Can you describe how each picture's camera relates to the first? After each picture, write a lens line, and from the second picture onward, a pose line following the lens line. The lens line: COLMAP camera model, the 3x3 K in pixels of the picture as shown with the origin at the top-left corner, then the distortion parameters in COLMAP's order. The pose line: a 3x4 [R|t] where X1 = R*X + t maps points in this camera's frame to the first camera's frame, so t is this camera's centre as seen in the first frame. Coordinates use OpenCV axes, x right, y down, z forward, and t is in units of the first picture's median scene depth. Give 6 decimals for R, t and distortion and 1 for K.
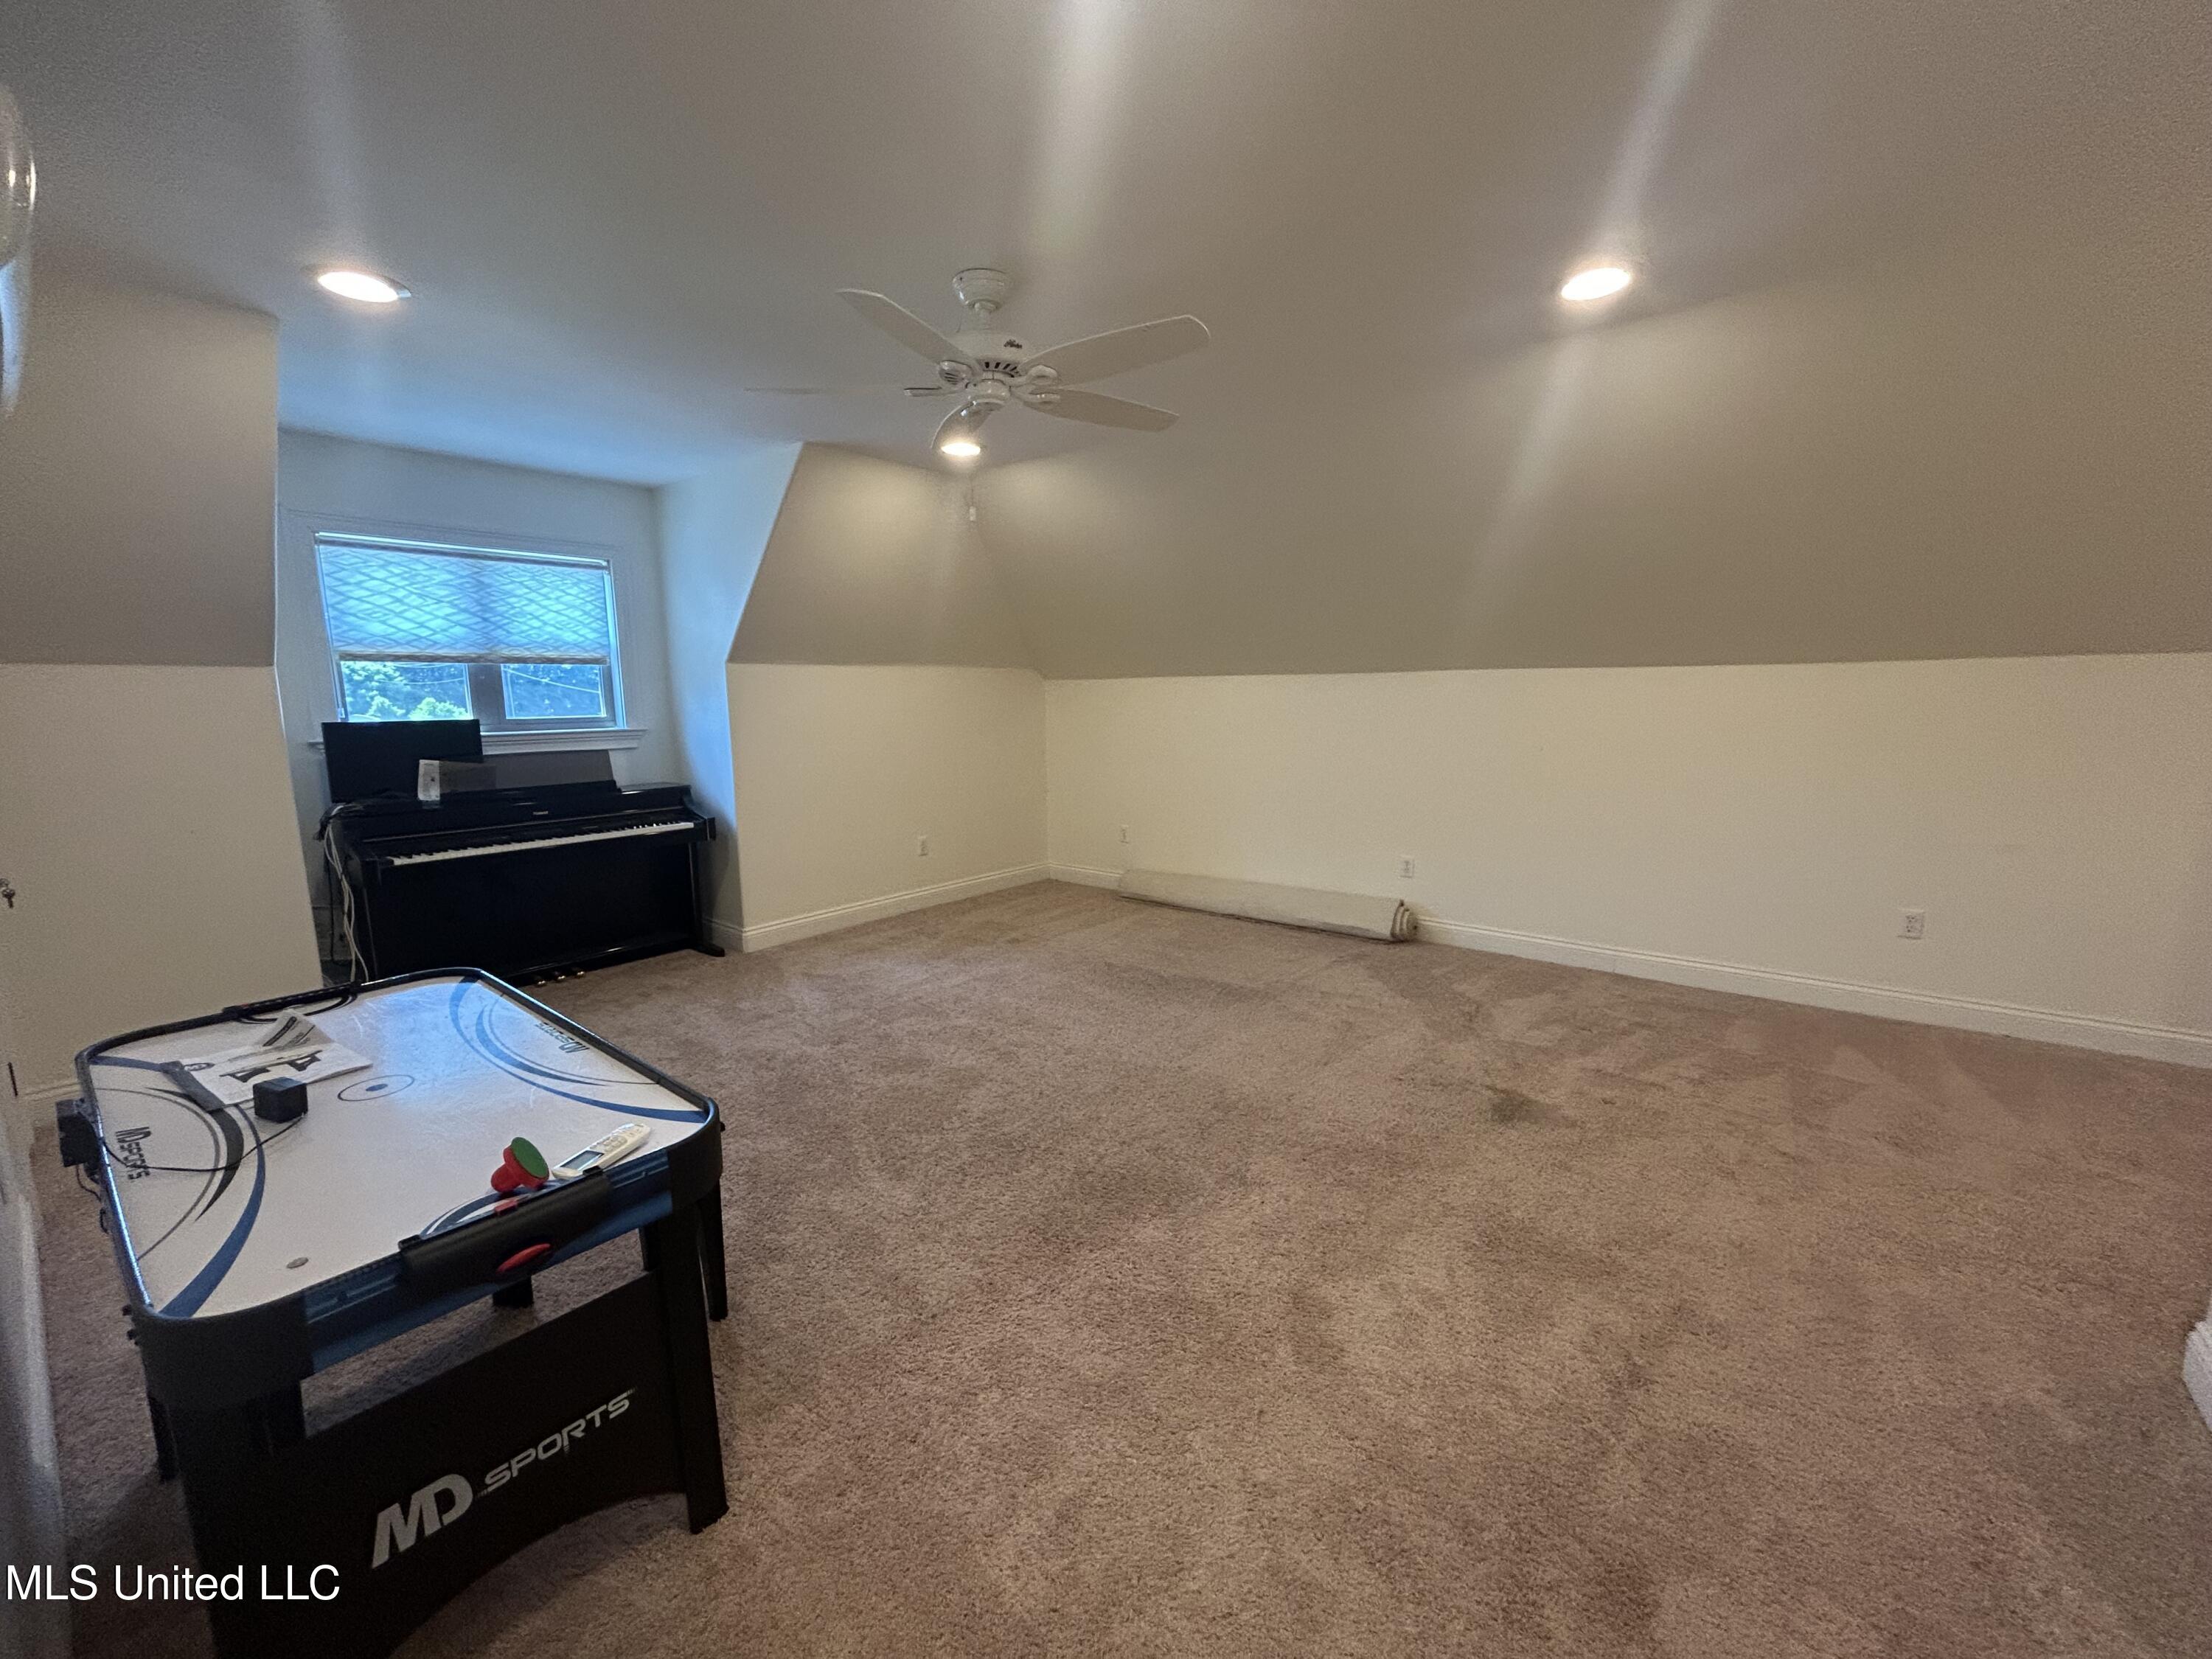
lens RADIAL K [[901.7, 0, 1104.1], [0, 901.7, 824.0], [0, 0, 1]] dist [0.004771, 0.000593]
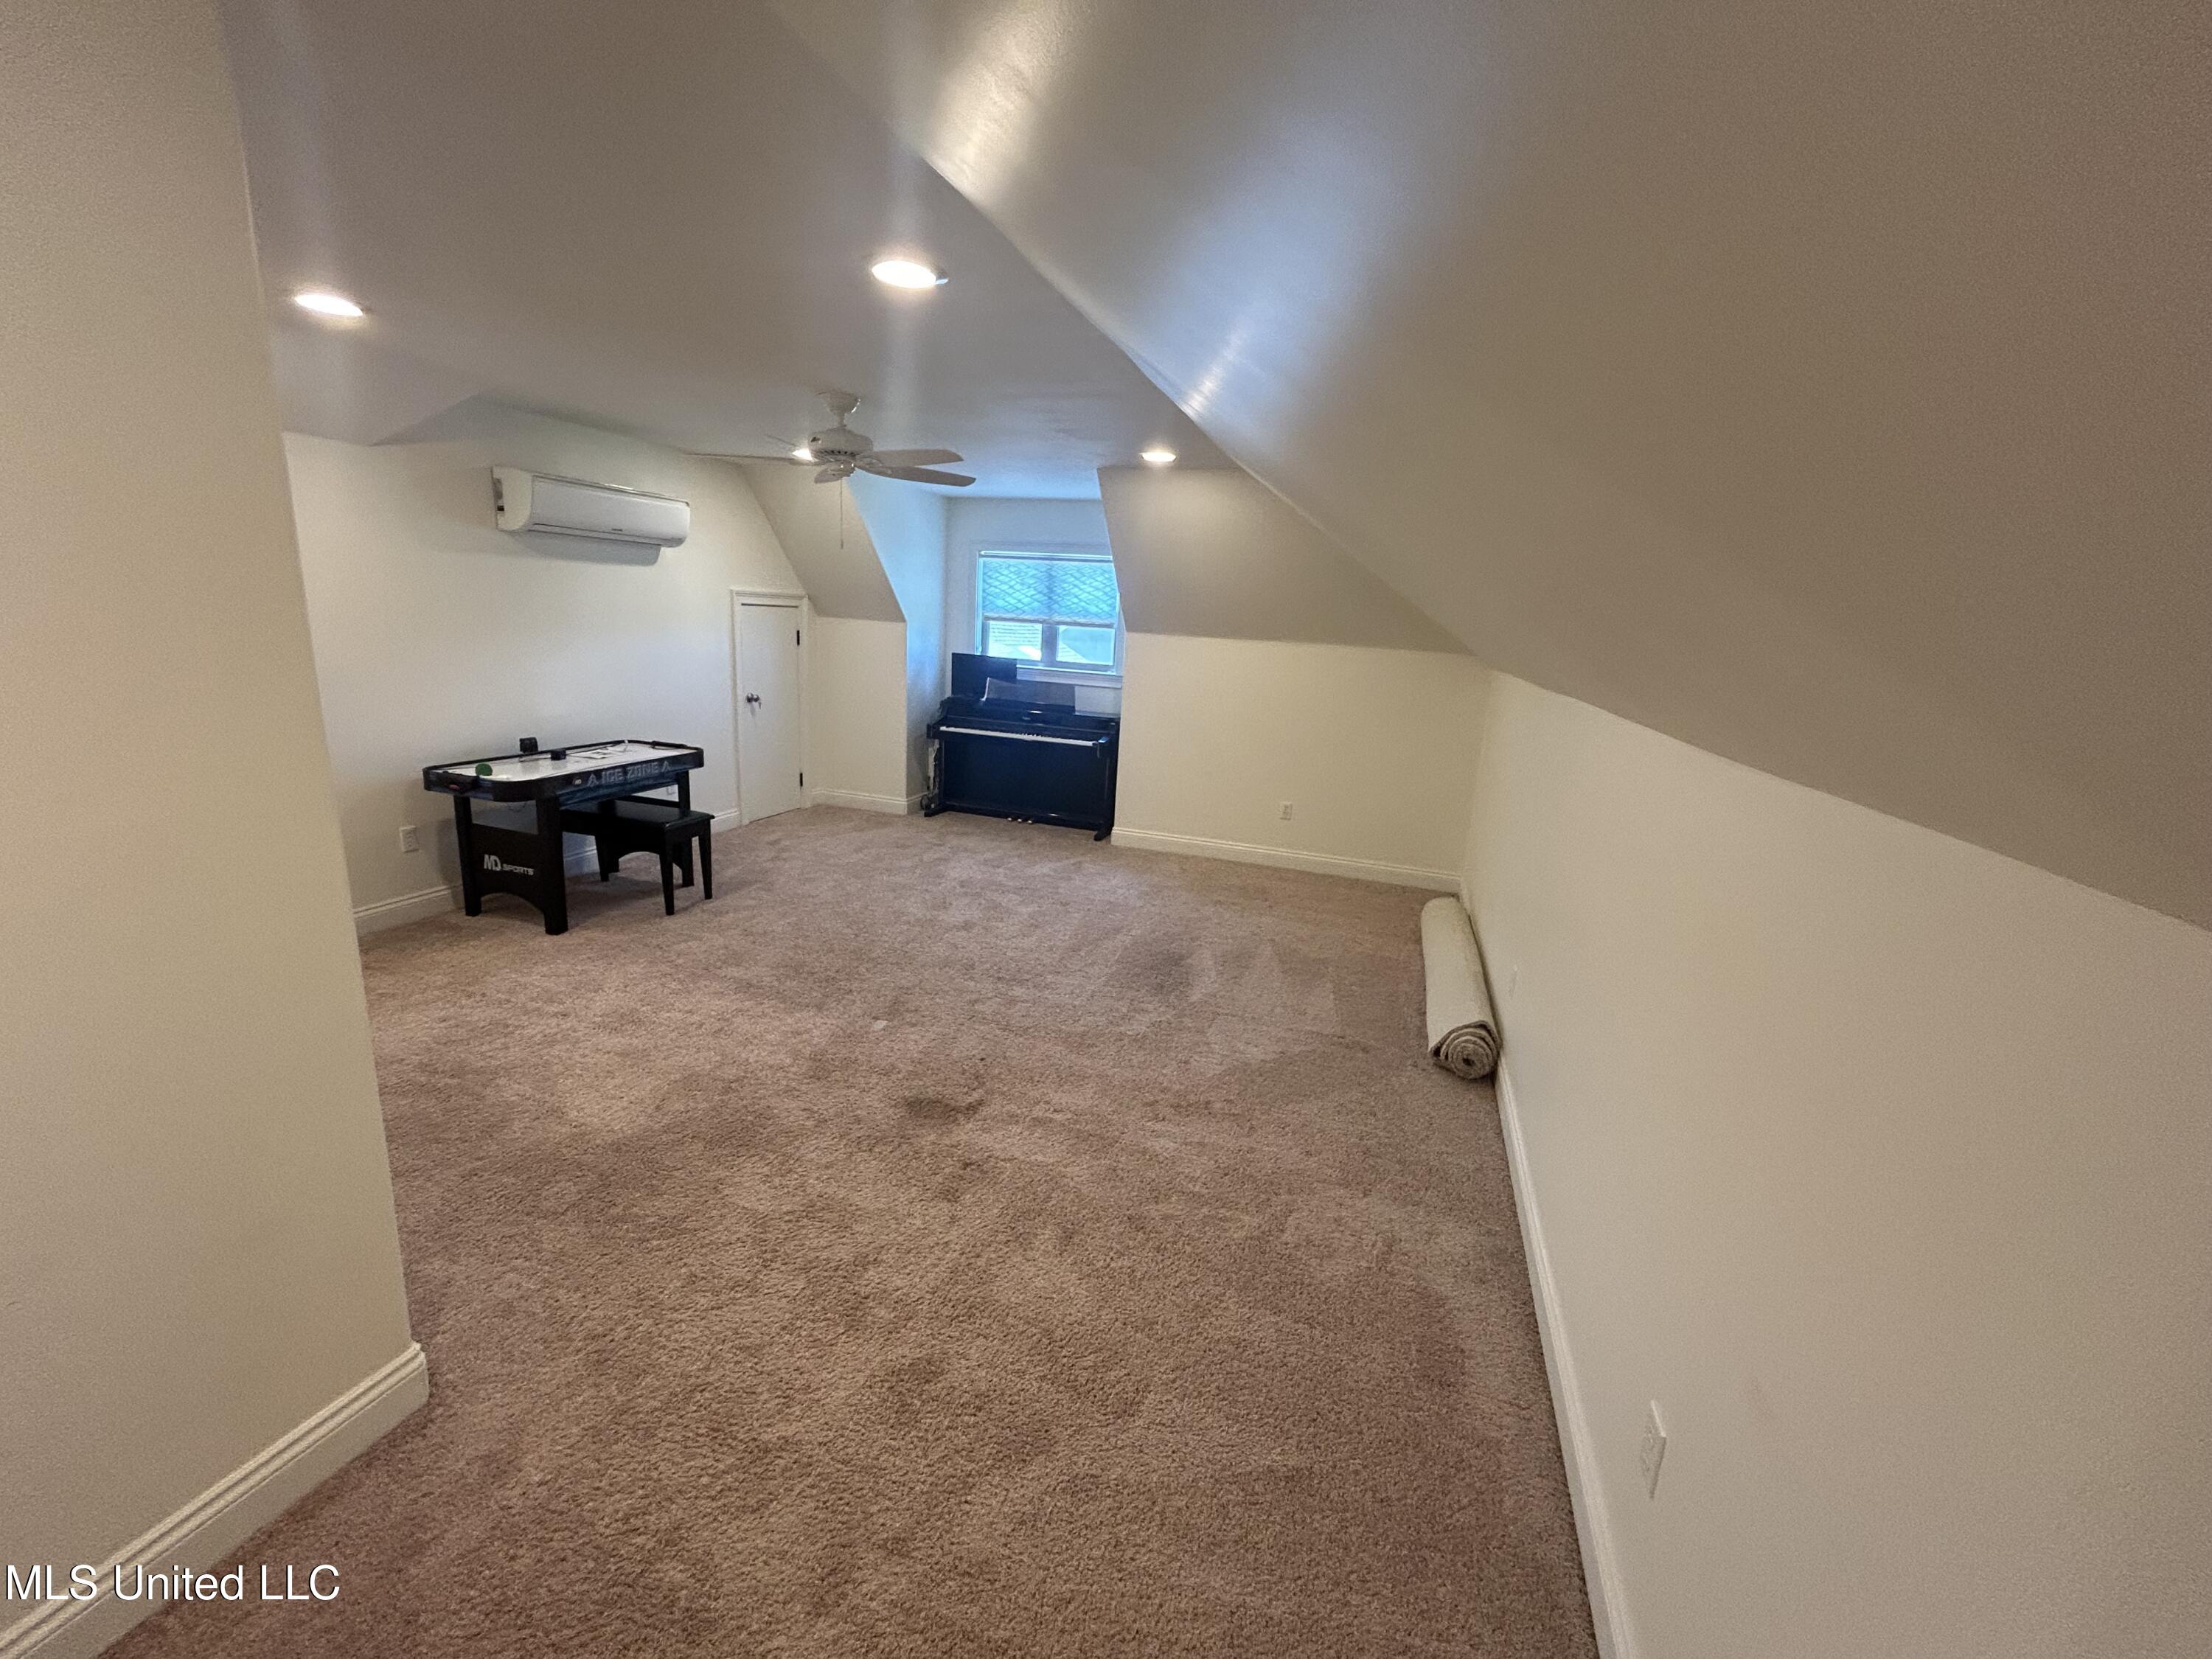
lens RADIAL K [[901.7, 0, 1102.7], [0, 901.7, 830.9], [0, 0, 1]] dist [0.004771, 0.000593]
pose [[0.348941, 0.245227, -0.904491, 0.943808], [-0.201225, 0.962250, 0.183257, -0.142122], [0.915286, 0.118061, 0.385114, 0.523359]]
